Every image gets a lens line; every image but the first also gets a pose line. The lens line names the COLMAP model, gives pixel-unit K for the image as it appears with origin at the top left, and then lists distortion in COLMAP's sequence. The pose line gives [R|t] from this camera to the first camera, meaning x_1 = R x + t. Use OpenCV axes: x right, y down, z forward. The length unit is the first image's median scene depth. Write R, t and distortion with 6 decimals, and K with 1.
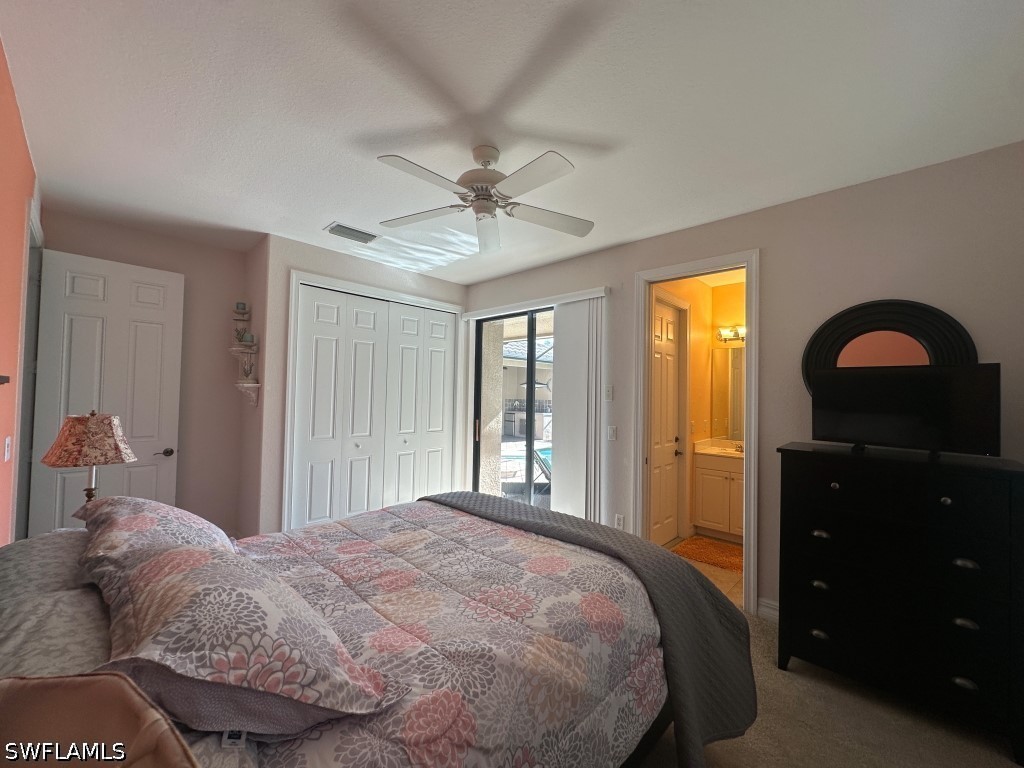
lens RADIAL K [[408.8, 0, 512.4], [0, 408.8, 384.4], [0, 0, 1]] dist [-0.003630, 0.000828]
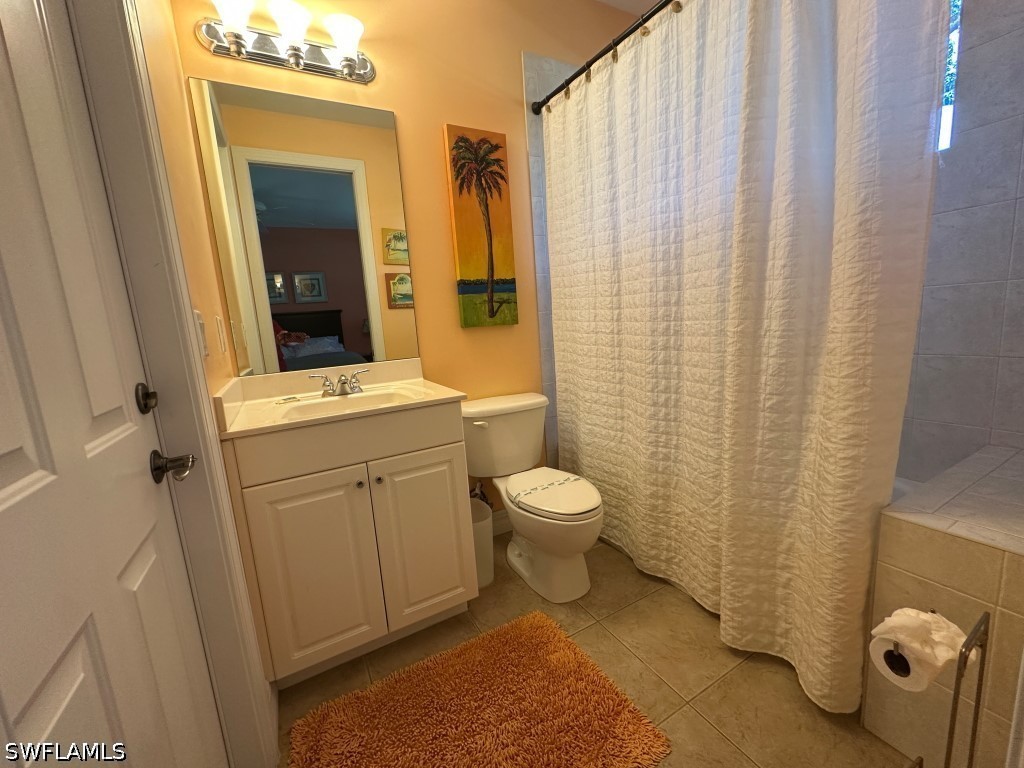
lens RADIAL K [[408.8, 0, 512.2], [0, 408.8, 386.6], [0, 0, 1]] dist [-0.003630, 0.000828]
pose [[0.296425, -0.196052, 0.934717, 0.277462], [0.056026, 0.980588, 0.187906, 0.103325], [-0.953411, -0.003332, 0.301655, 0.781496]]
